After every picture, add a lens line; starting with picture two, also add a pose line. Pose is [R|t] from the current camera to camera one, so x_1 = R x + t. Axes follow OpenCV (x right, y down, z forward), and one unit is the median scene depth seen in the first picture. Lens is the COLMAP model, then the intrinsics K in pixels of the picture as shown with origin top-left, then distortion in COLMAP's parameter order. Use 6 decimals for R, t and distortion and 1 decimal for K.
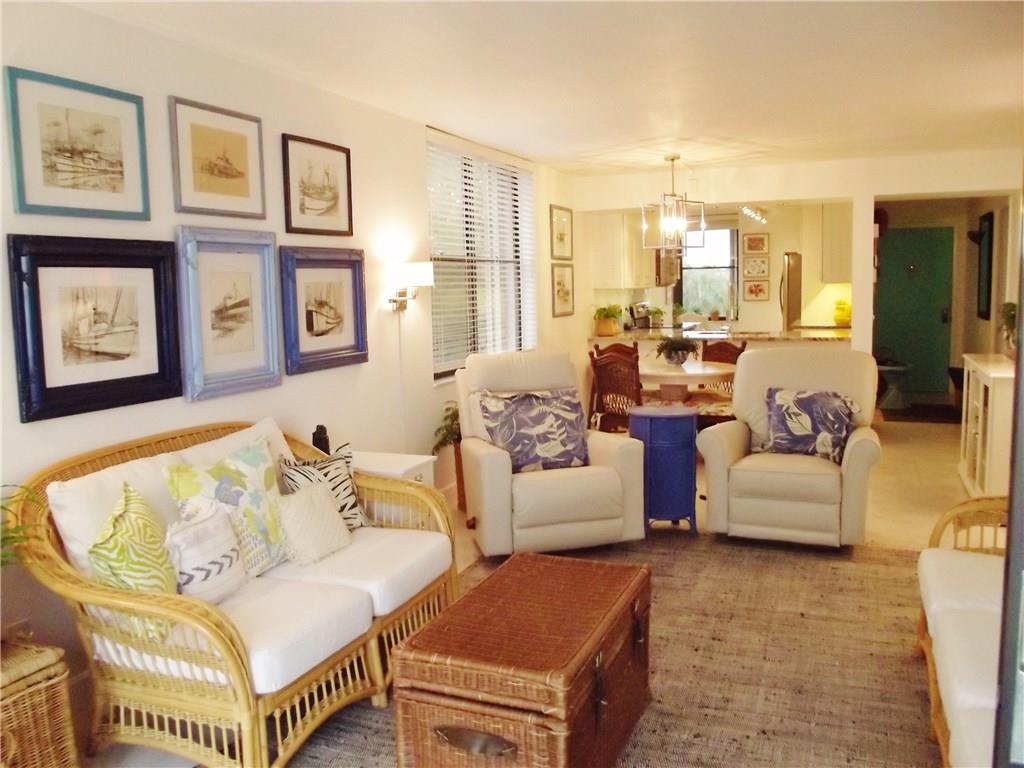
lens RADIAL K [[852.4, 0, 497.4], [0, 852.4, 382.0], [0, 0, 1]] dist [-0.059238, 0.000488]
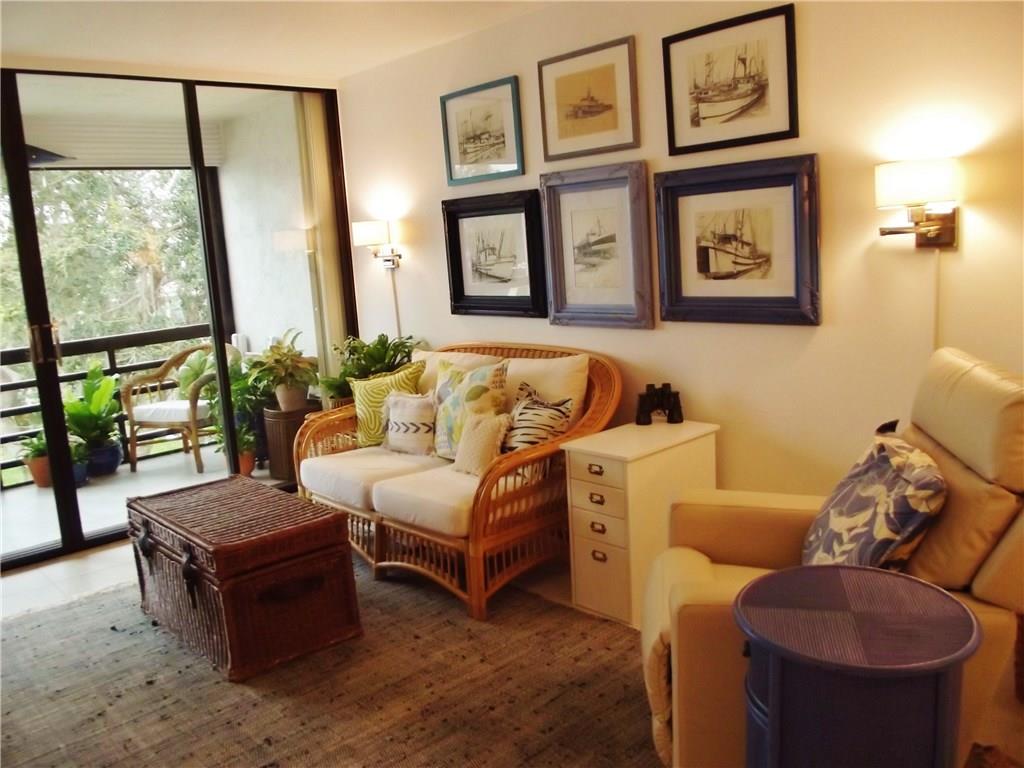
lens RADIAL K [[851.1, 0, 512.0], [0, 851.1, 384.0], [0, 0, 1]] dist [-0.066507, 0.033582]
pose [[-0.411368, 0.204038, -0.888338, 0.676536], [-0.027584, 0.971389, 0.235887, -0.160897], [0.911052, 0.121540, -0.393970, 1.316773]]
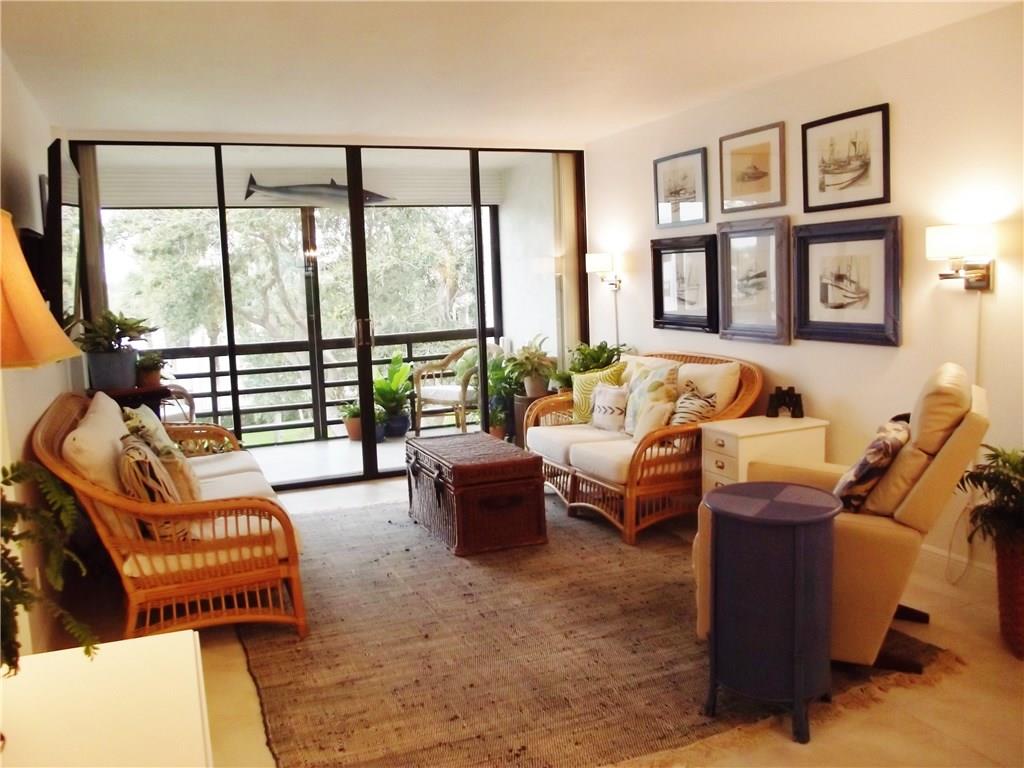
lens RADIAL K [[851.1, 0, 512.0], [0, 851.1, 384.0], [0, 0, 1]] dist [-0.066507, 0.033582]
pose [[-0.692579, 0.141465, -0.707335, 0.910339], [-0.027396, 0.974715, 0.221765, -0.207326], [0.720822, 0.172968, -0.671191, 1.629299]]
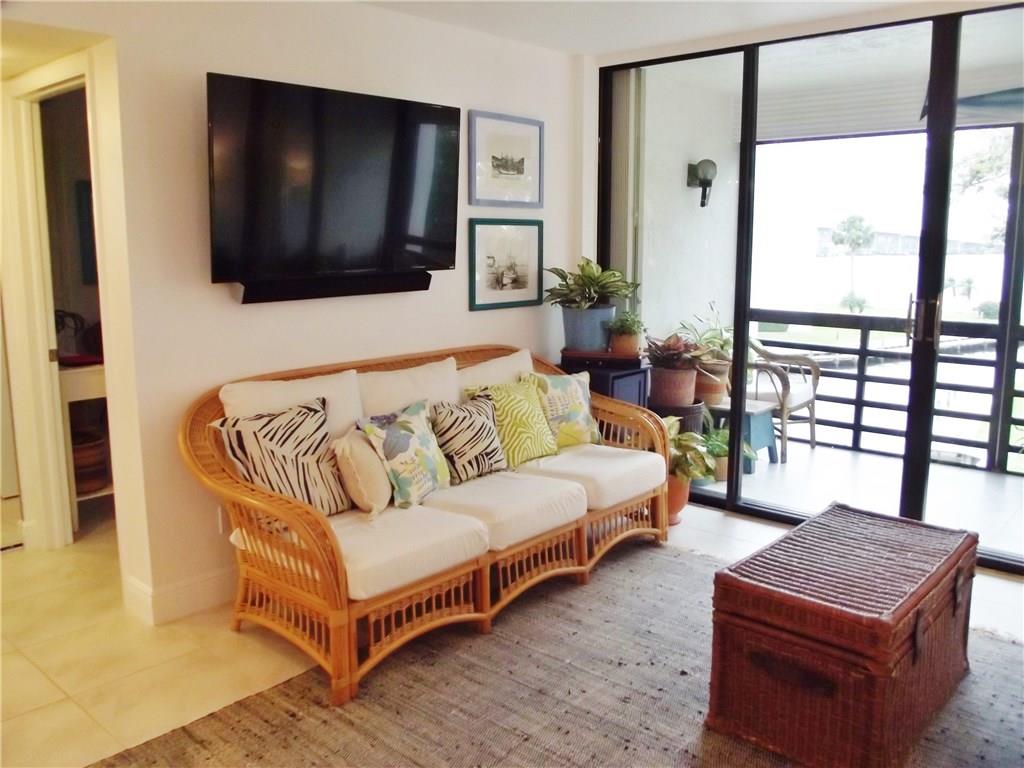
lens RADIAL K [[851.1, 0, 512.0], [0, 851.1, 384.0], [0, 0, 1]] dist [-0.066507, 0.033582]
pose [[-0.949357, -0.026923, 0.313043, 0.088950], [0.059295, 0.963067, 0.262650, -0.157655], [-0.308553, 0.267911, -0.912699, 1.410458]]
